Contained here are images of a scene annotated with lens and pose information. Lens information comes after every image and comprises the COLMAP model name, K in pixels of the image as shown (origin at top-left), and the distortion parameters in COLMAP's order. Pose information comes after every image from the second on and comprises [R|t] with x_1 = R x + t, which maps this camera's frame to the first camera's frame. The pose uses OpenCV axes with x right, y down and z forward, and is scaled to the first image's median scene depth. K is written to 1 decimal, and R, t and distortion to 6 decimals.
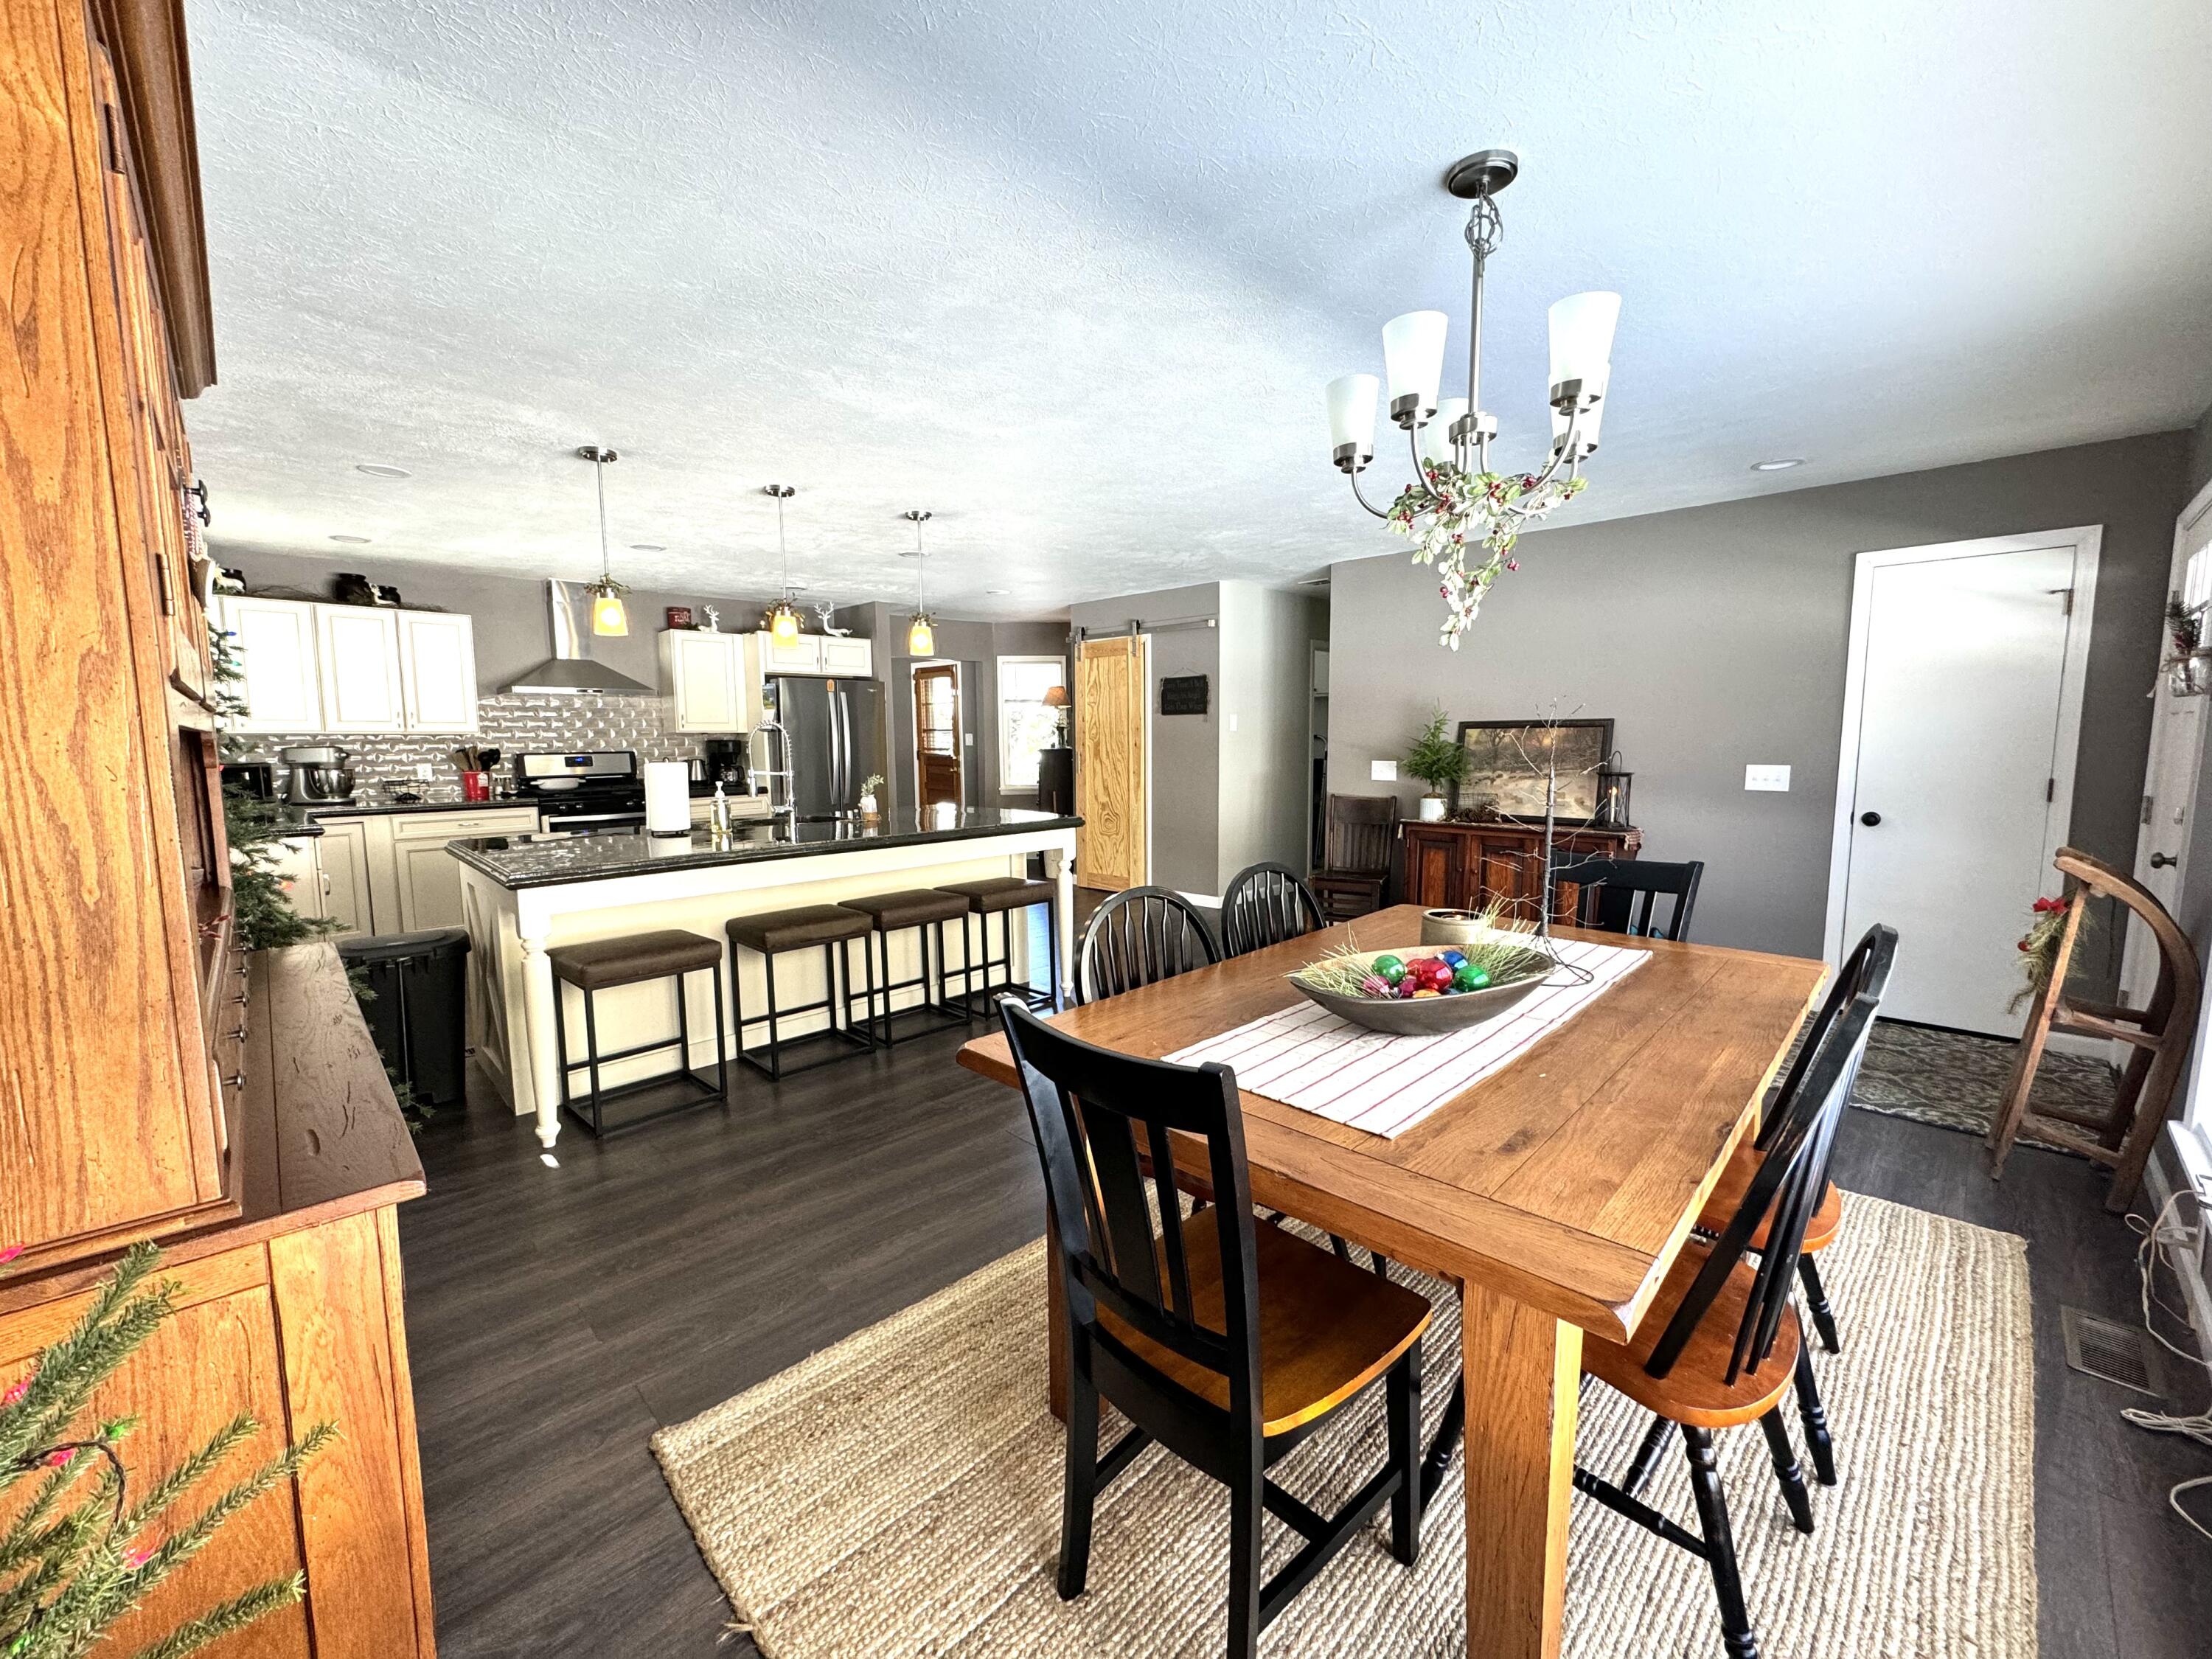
lens RADIAL K [[887.0, 0, 1111.5], [0, 887.0, 826.8], [0, 0, 1]] dist [-0.001769, -0.000102]
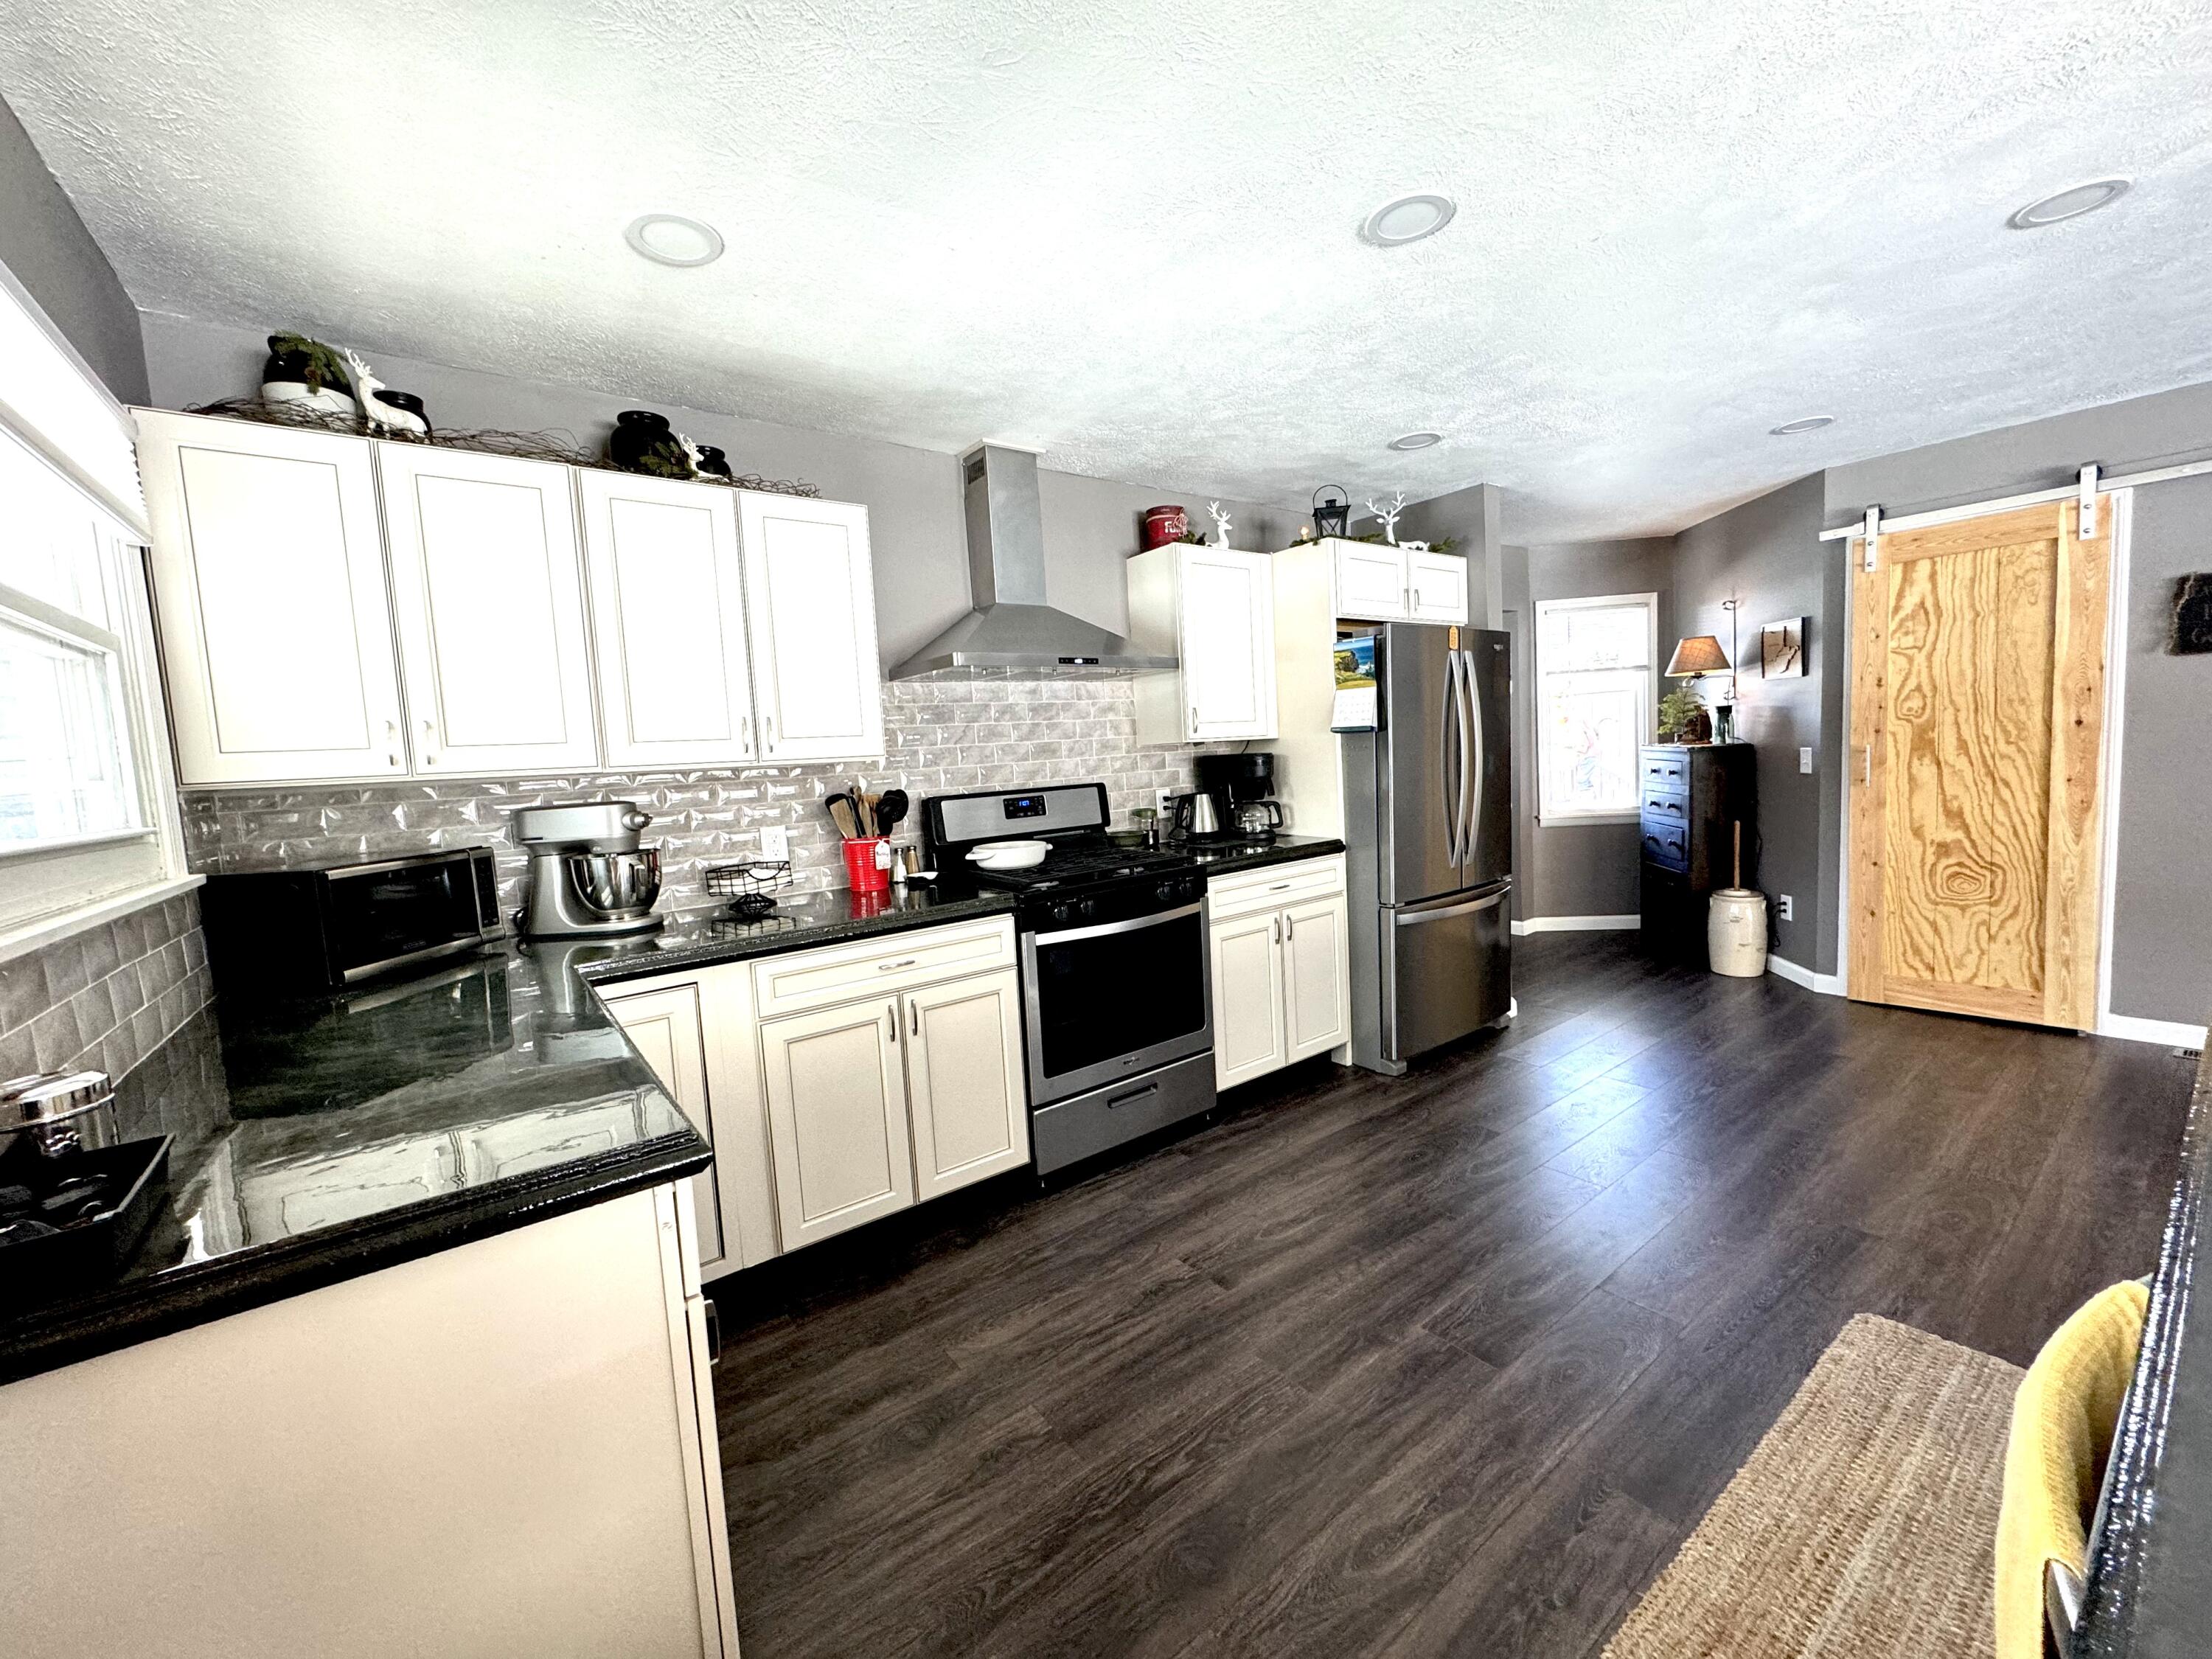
lens RADIAL K [[887.0, 0, 1105.5], [0, 887.0, 827.4], [0, 0, 1]] dist [-0.001769, -0.000102]
pose [[0.986766, -0.037658, -0.157714, -0.530545], [0.034855, 0.999182, -0.020505, -0.055677], [0.158357, 0.014737, 0.987272, 0.562081]]
